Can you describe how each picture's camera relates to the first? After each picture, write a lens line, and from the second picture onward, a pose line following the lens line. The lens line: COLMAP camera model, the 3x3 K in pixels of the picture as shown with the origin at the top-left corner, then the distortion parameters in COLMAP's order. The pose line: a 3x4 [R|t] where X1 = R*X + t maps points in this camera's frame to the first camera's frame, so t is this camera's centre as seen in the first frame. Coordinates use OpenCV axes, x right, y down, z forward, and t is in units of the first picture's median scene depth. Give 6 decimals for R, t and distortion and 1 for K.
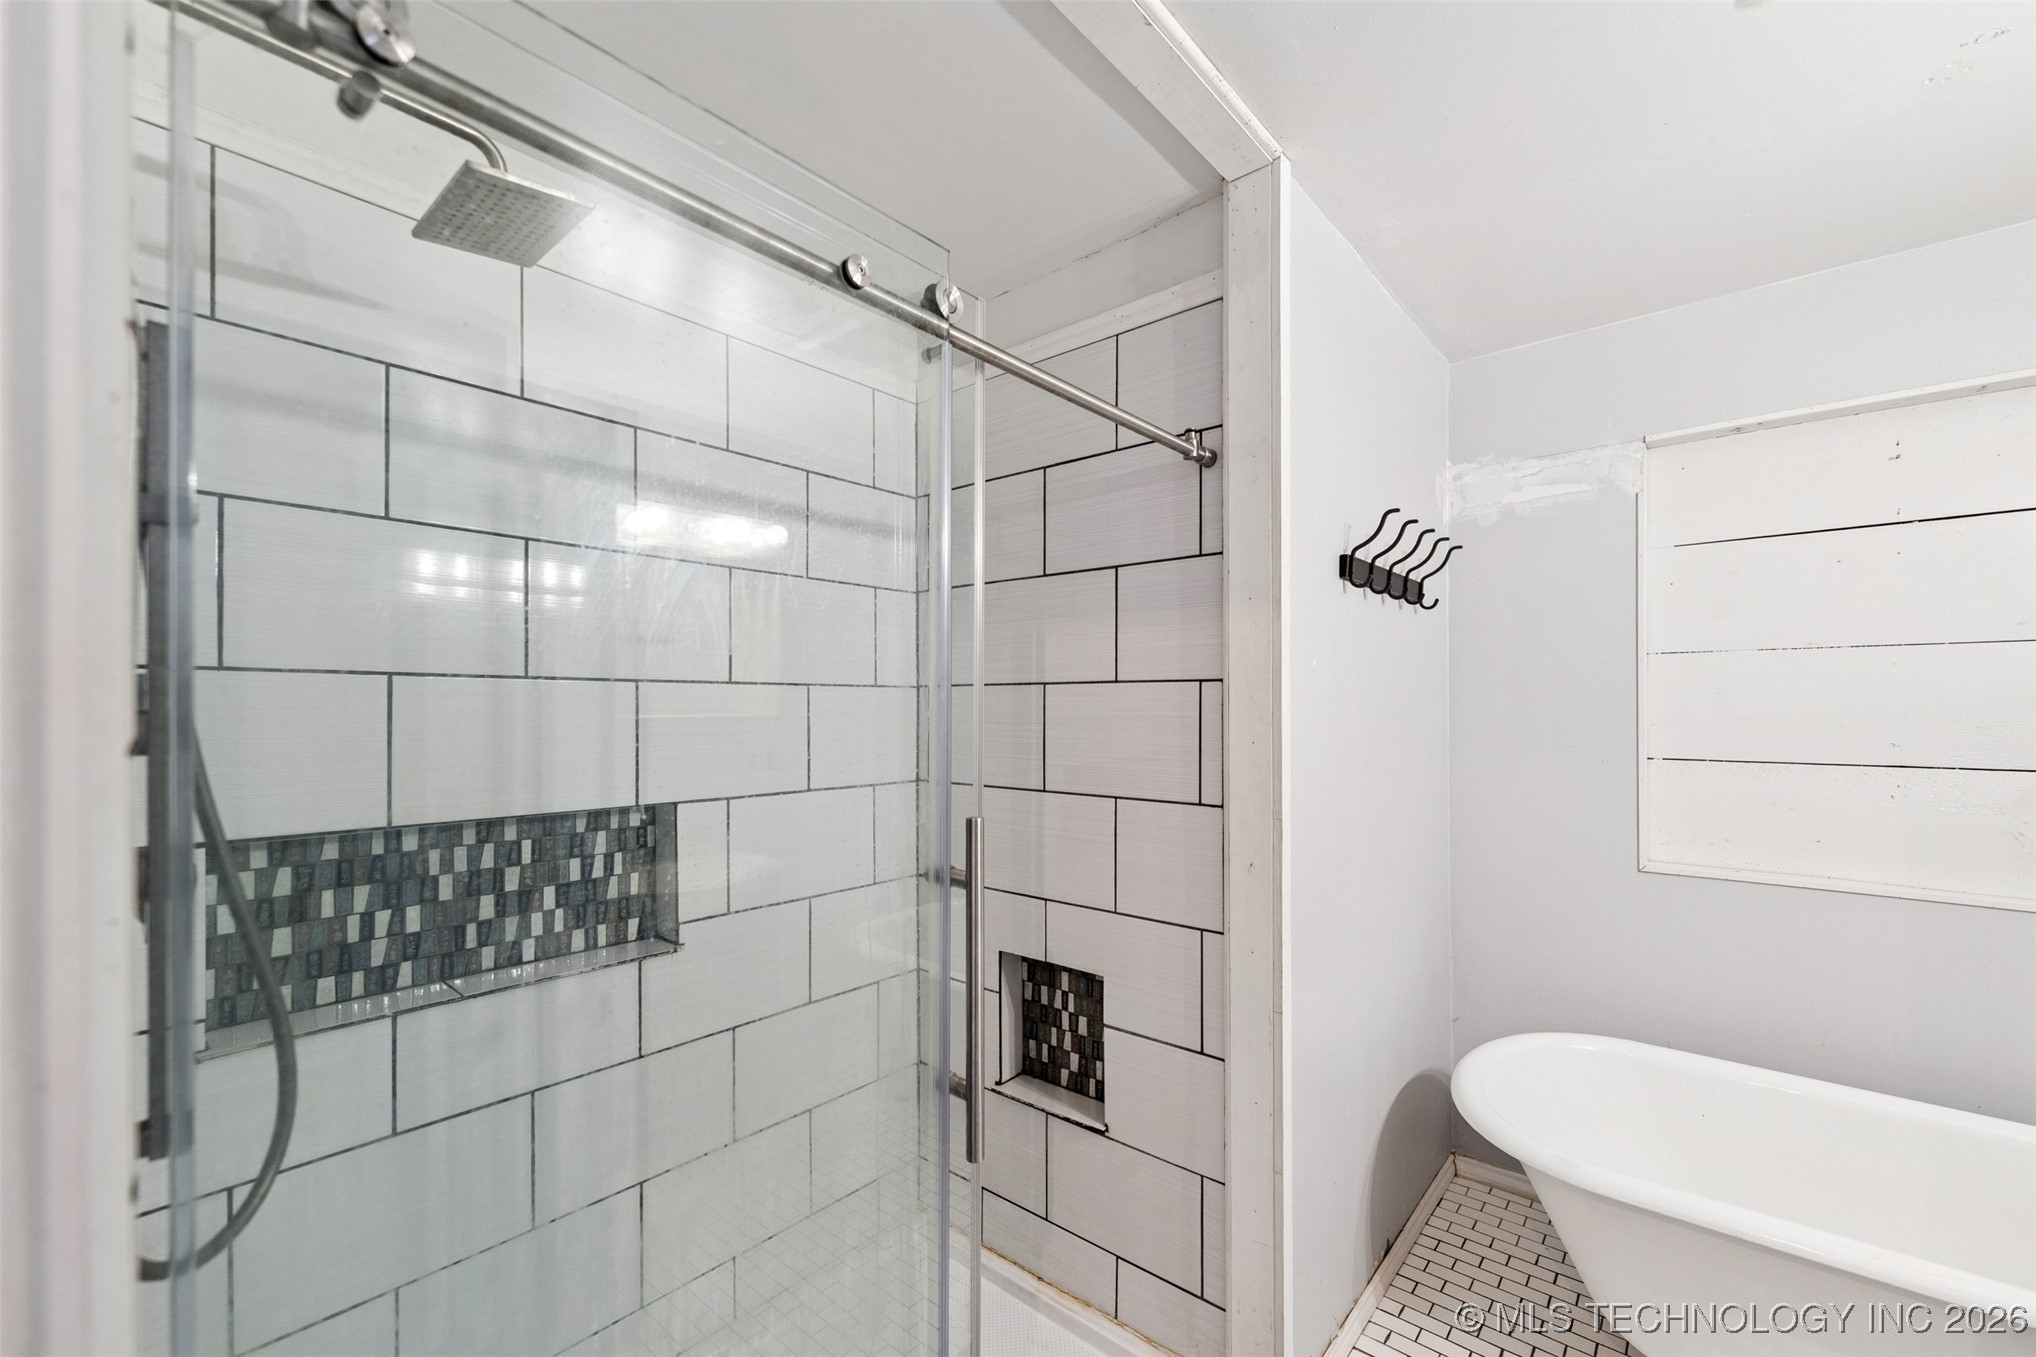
lens RADIAL K [[834.1, 0, 1008.8], [0, 834.1, 699.0], [0, 0, 1]] dist [0.003007, -0.002152]
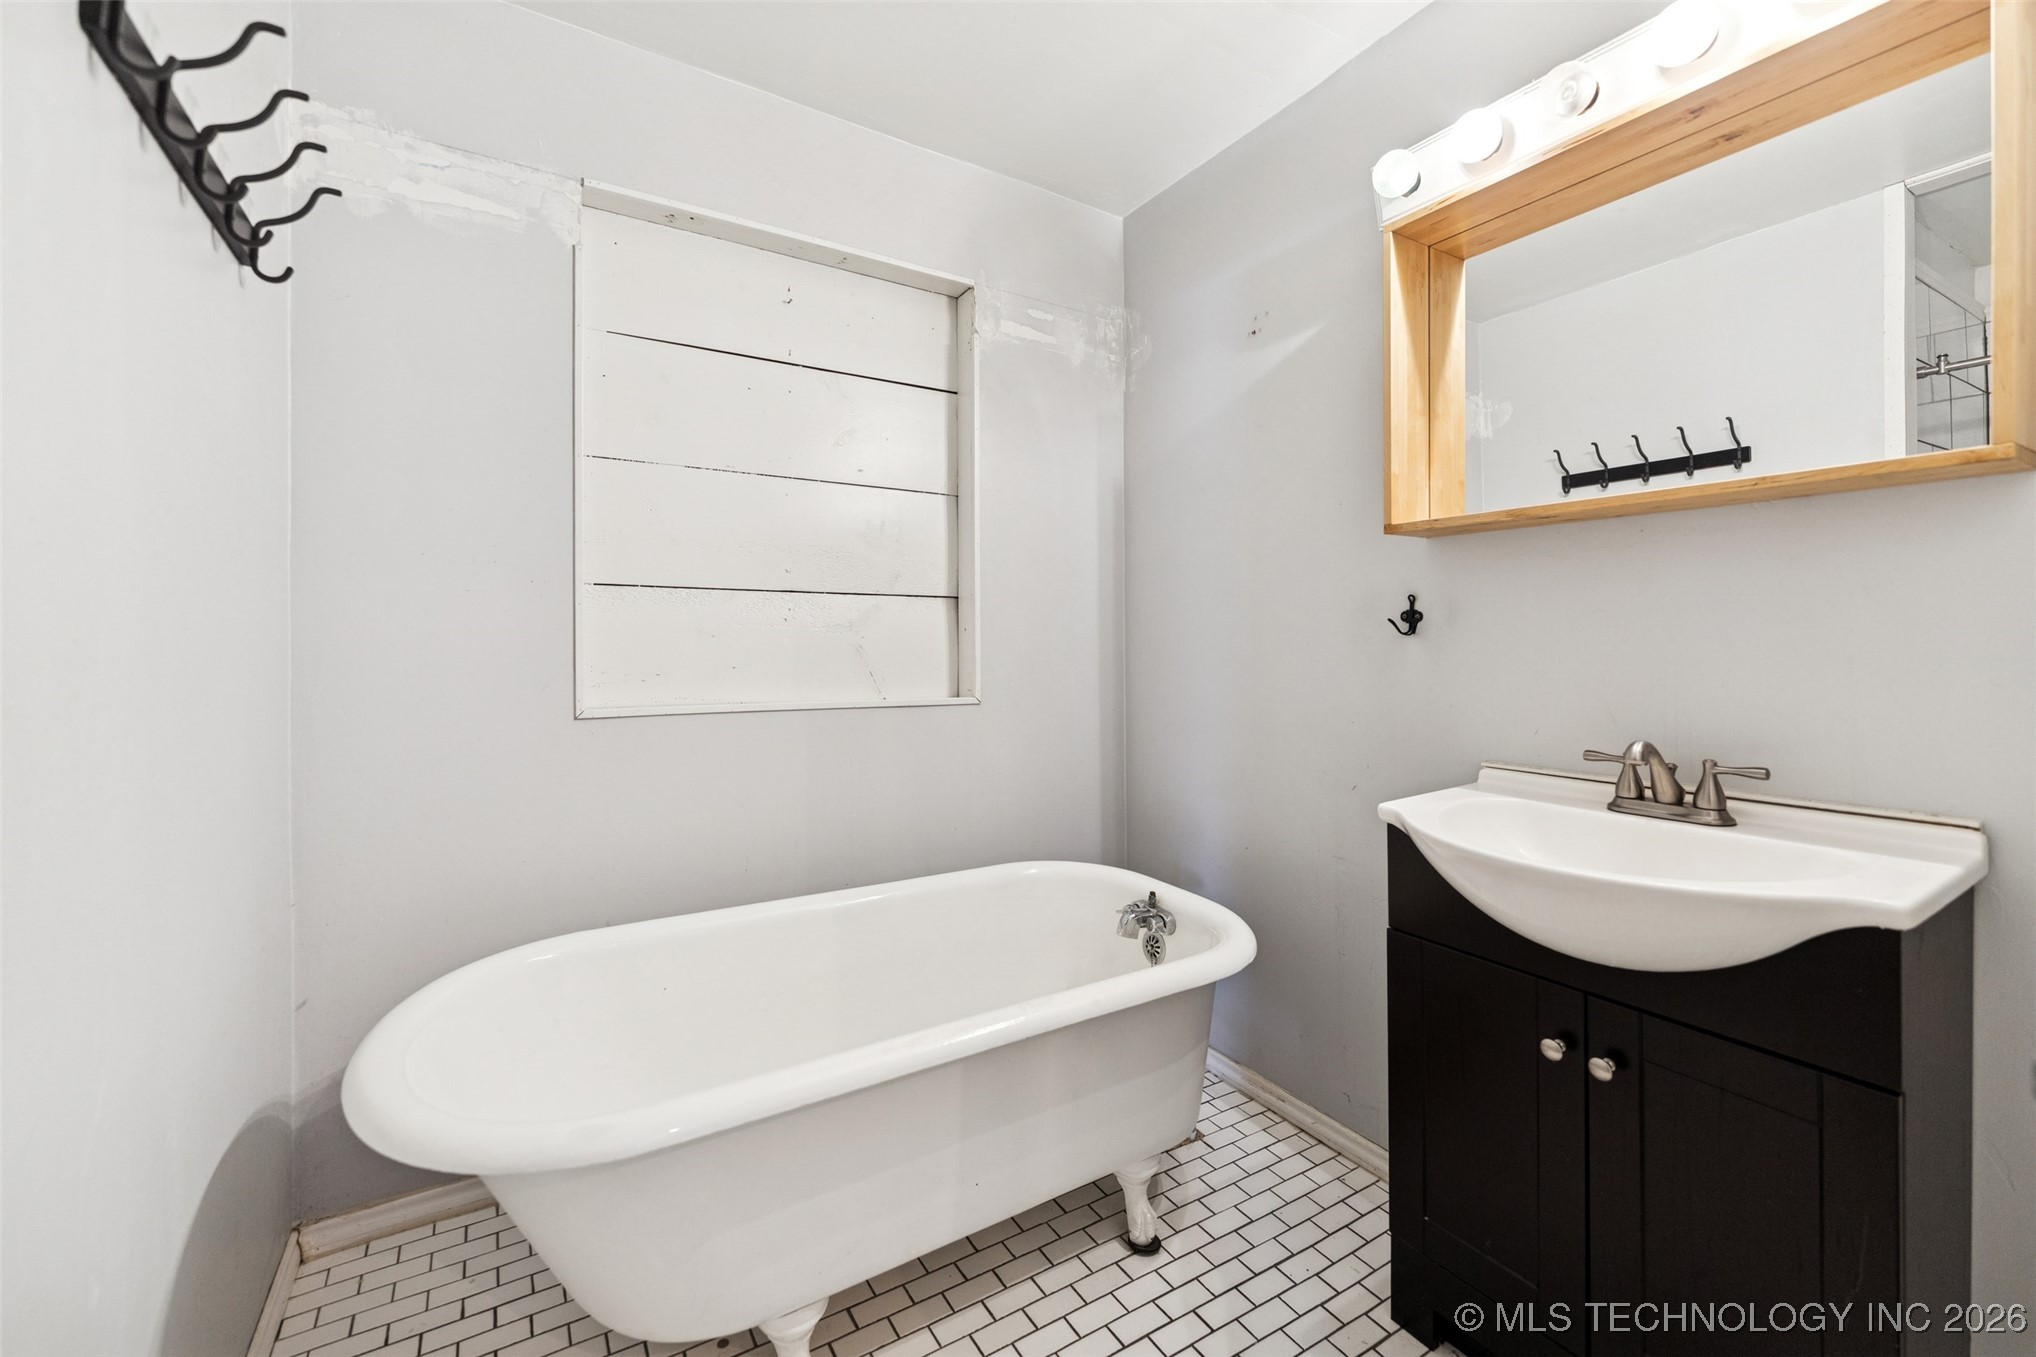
lens RADIAL K [[834.1, 0, 1024.8], [0, 834.1, 644.0], [0, 0, 1]] dist [0.003007, -0.002152]
pose [[0.288657, 0.004171, 0.957423, 0.112651], [-0.007091, 0.999972, -0.002218, 0.127327], [-0.957406, -0.006149, 0.288679, 0.345044]]
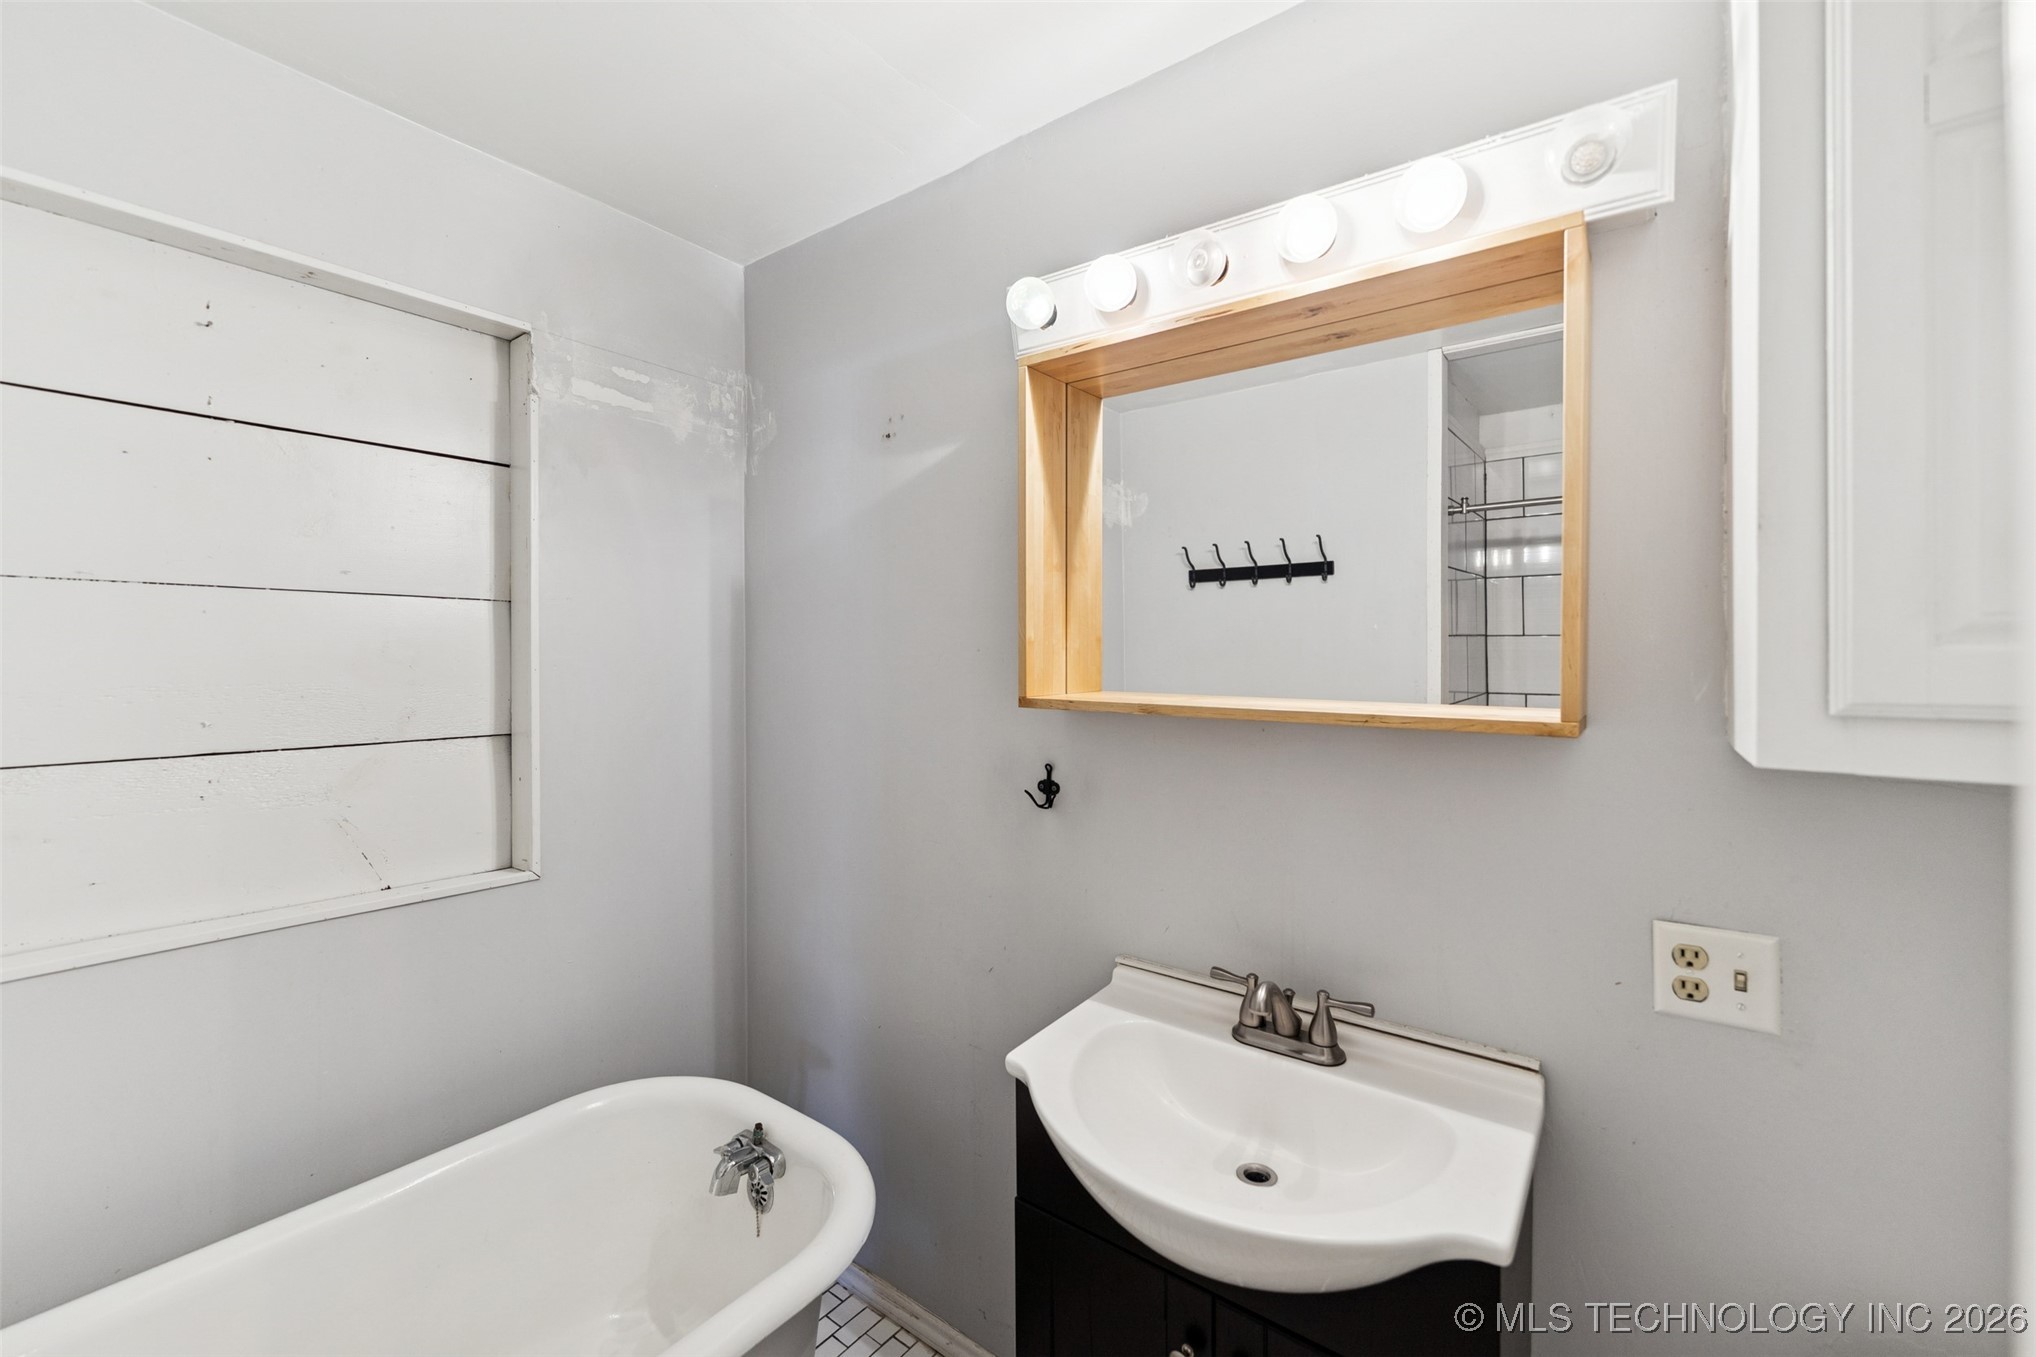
lens RADIAL K [[834.1, 0, 1012.2], [0, 834.1, 658.5], [0, 0, 1]] dist [0.003007, -0.002152]
pose [[-0.072840, -0.005516, 0.997328, 0.253426], [-0.008028, 0.999956, 0.004944, -0.009421], [-0.997311, -0.007646, -0.072881, 0.309194]]
